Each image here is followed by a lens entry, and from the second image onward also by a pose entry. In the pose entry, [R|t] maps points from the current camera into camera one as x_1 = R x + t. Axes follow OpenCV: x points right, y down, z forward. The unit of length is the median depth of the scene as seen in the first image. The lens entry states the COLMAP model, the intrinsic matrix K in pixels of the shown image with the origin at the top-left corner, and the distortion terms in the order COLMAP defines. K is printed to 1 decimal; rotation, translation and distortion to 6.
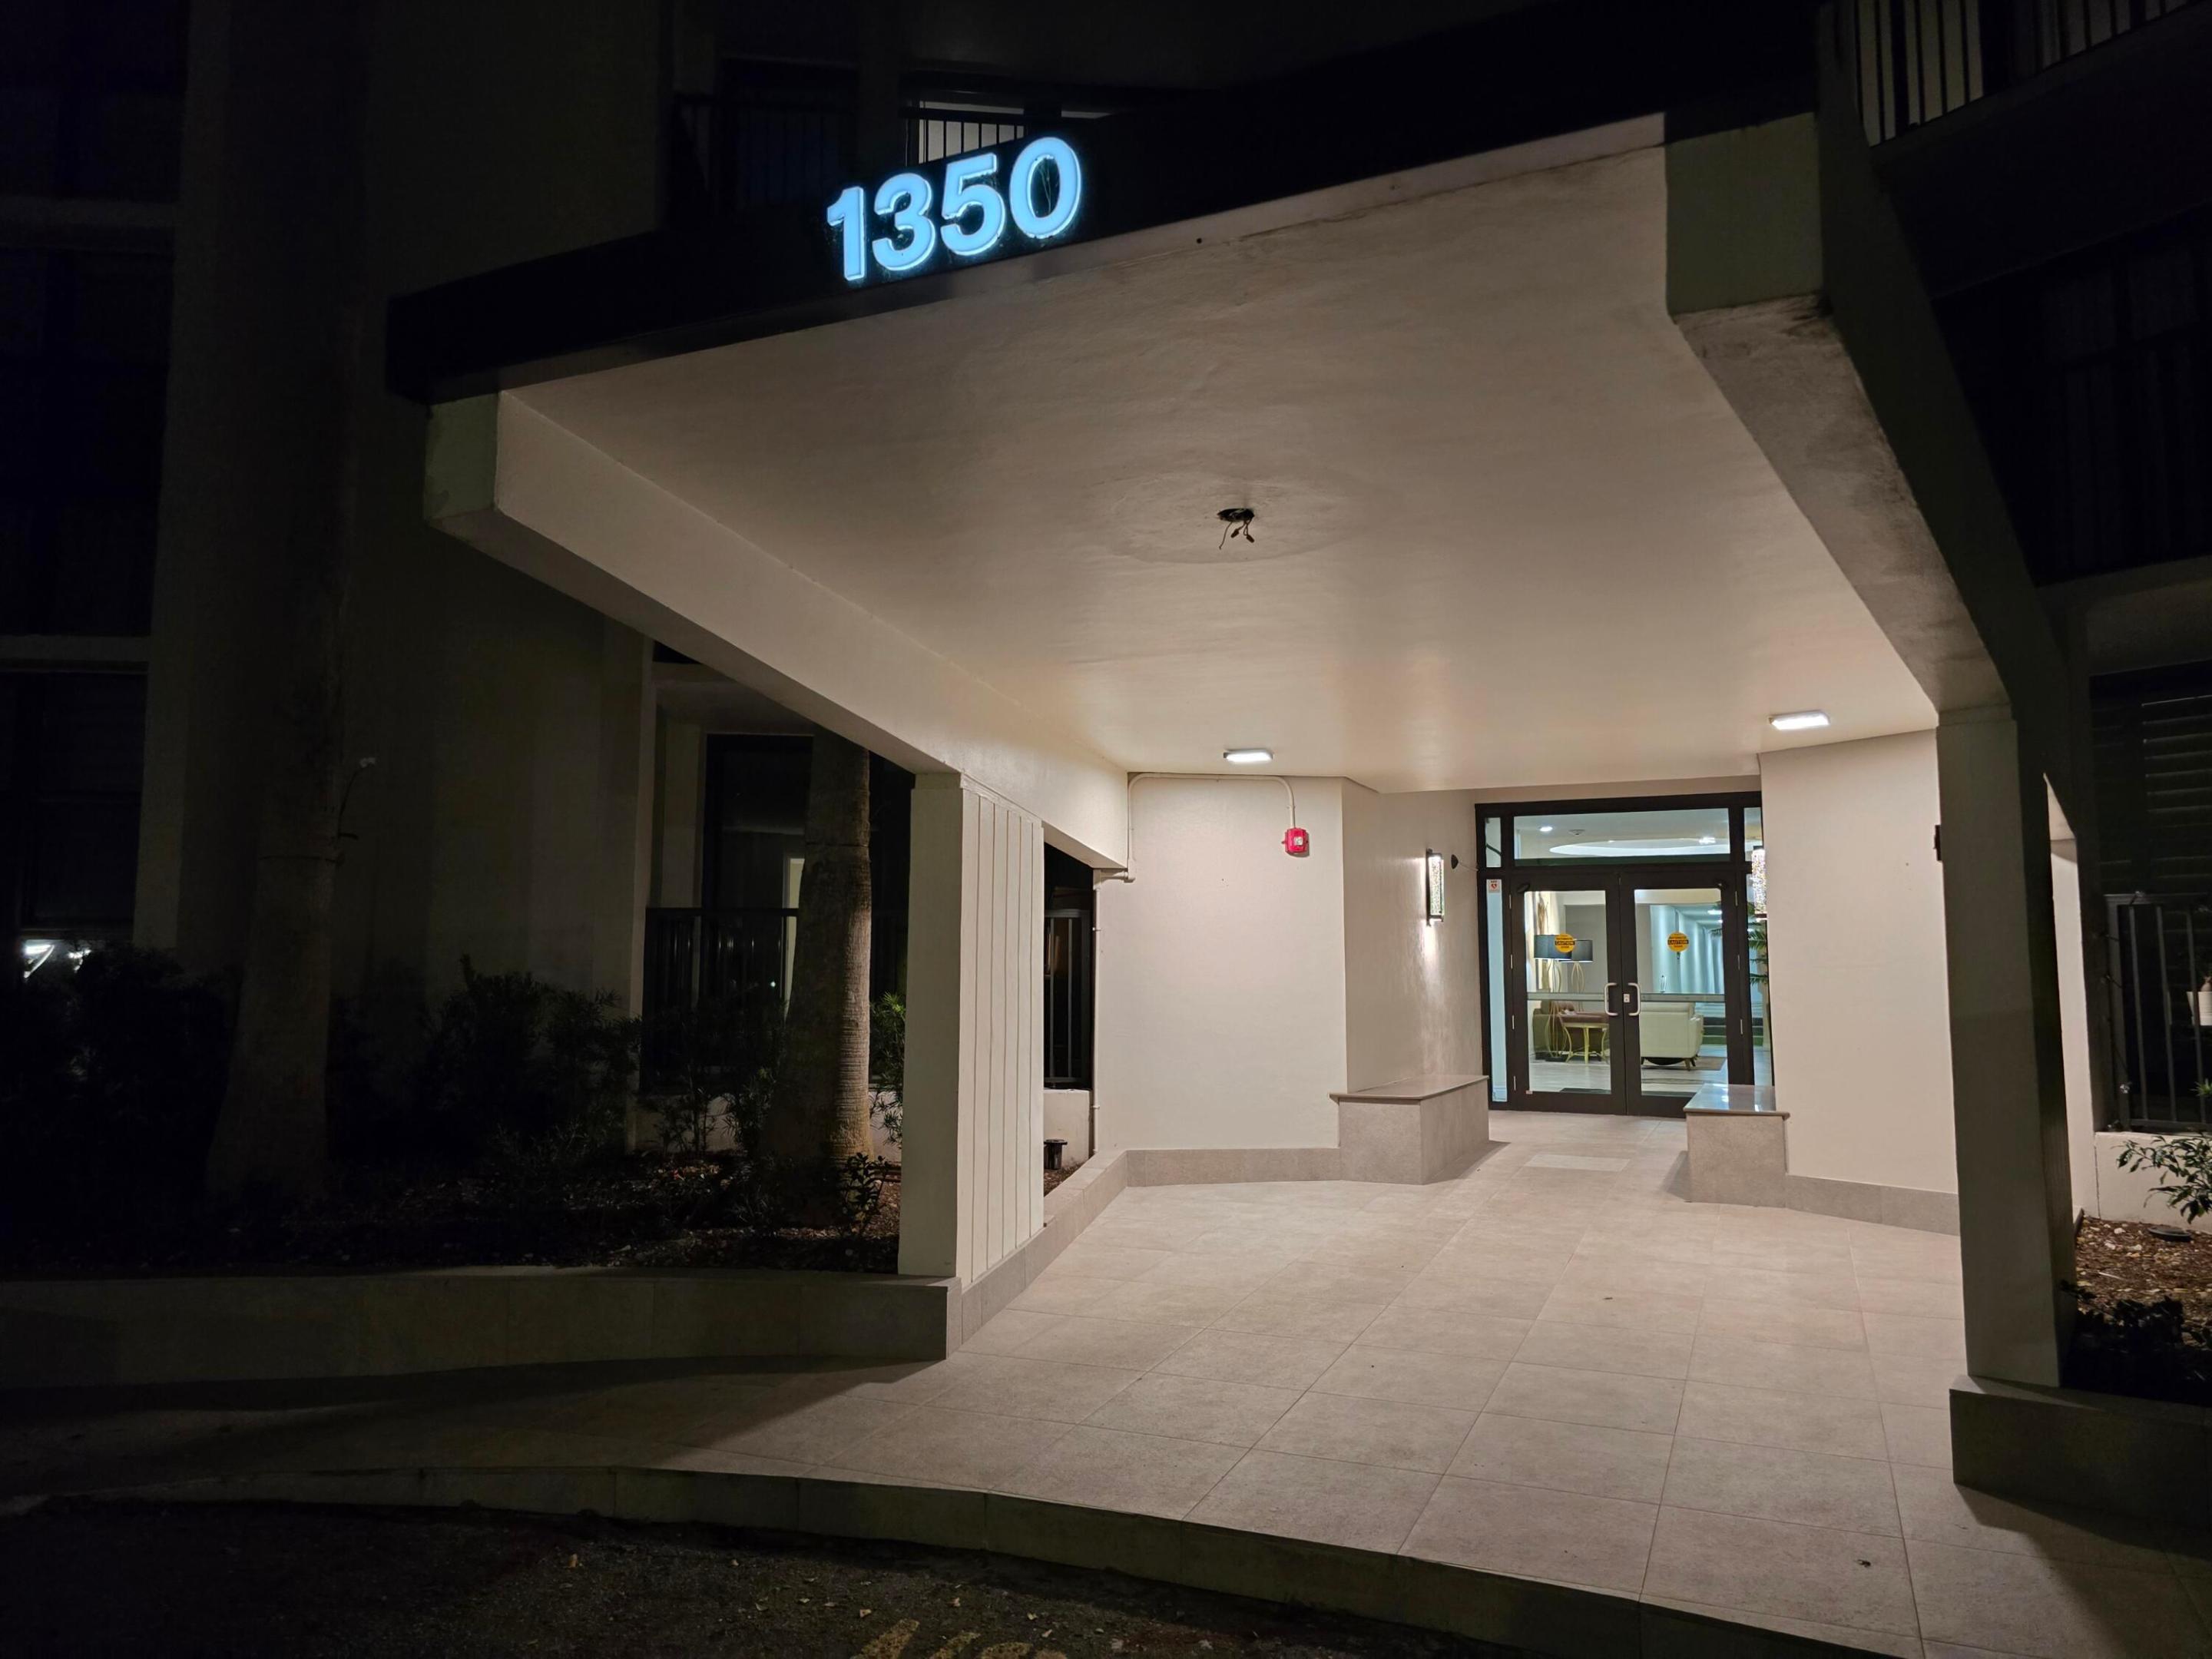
lens RADIAL K [[1499.0, 0, 1051.9], [0, 1499.0, 837.1], [0, 0, 1]] dist [0.037829, -0.002258]
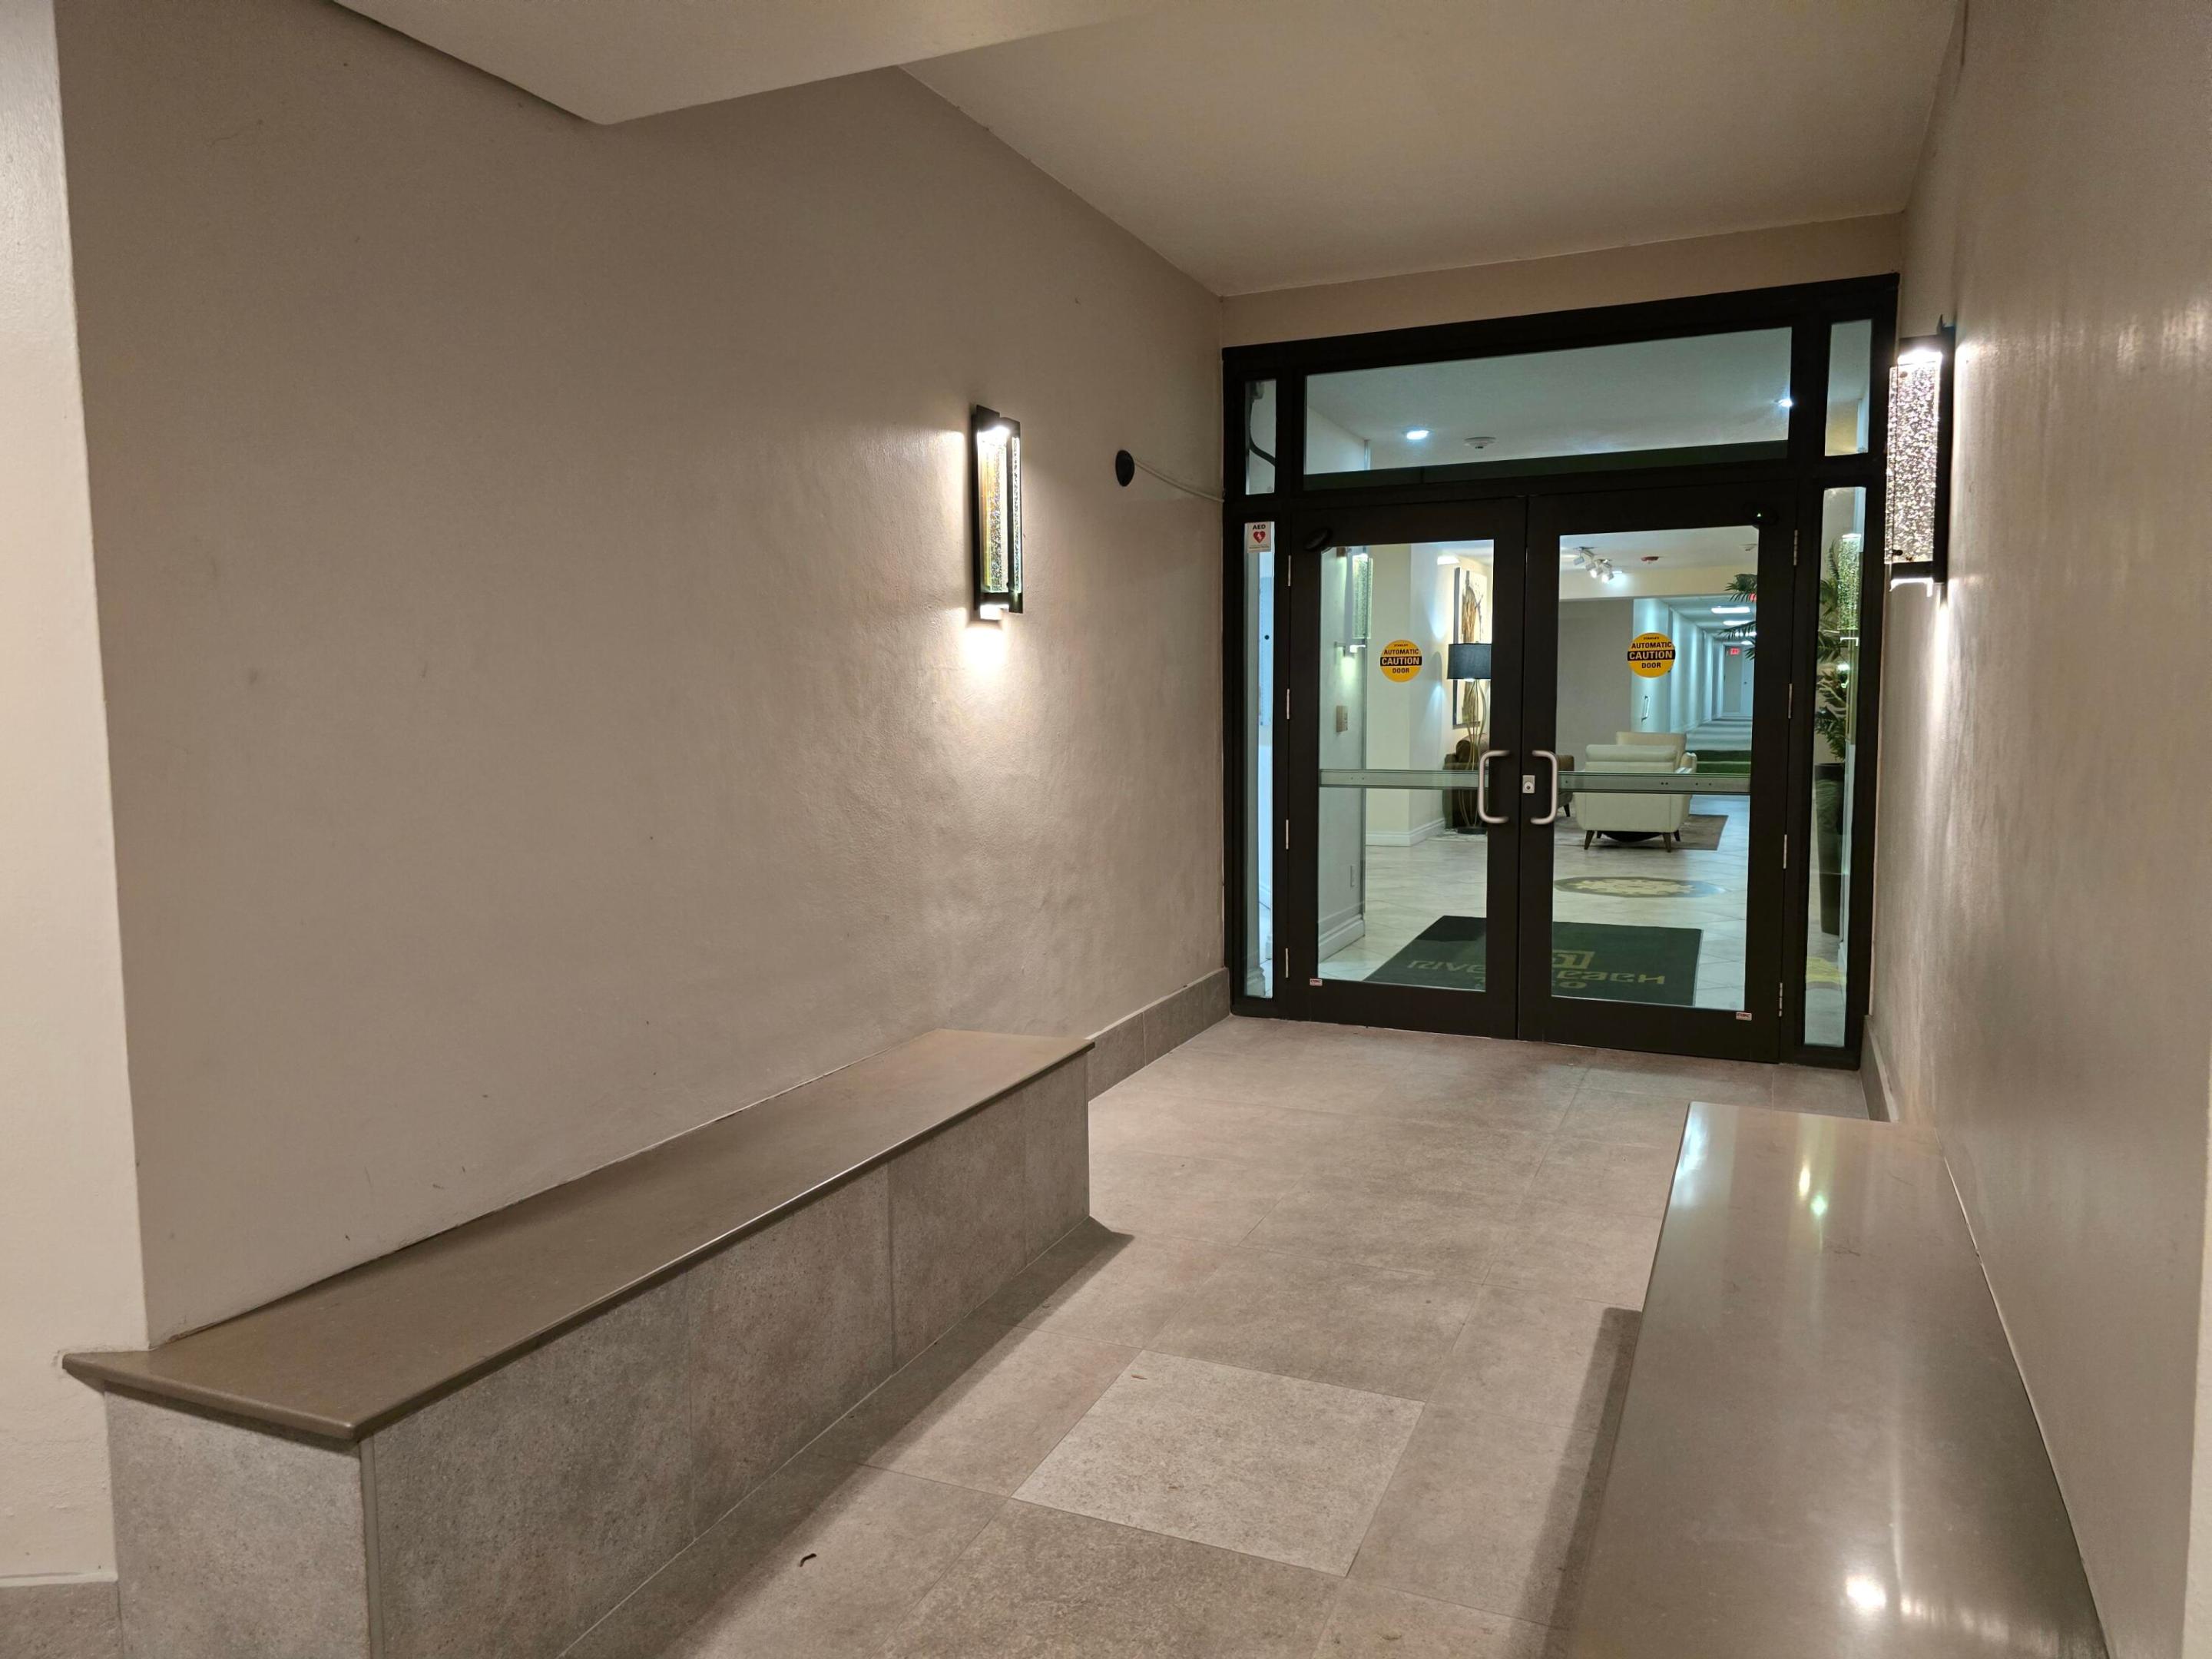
lens RADIAL K [[1499.0, 0, 1100.6], [0, 1499.0, 825.7], [0, 0, 1]] dist [0.037829, -0.002258]
pose [[0.999507, -0.013467, 0.028348, 0.235169], [0.008107, 0.983386, 0.181345, 0.036165], [-0.030319, -0.181025, 0.983011, 0.549155]]
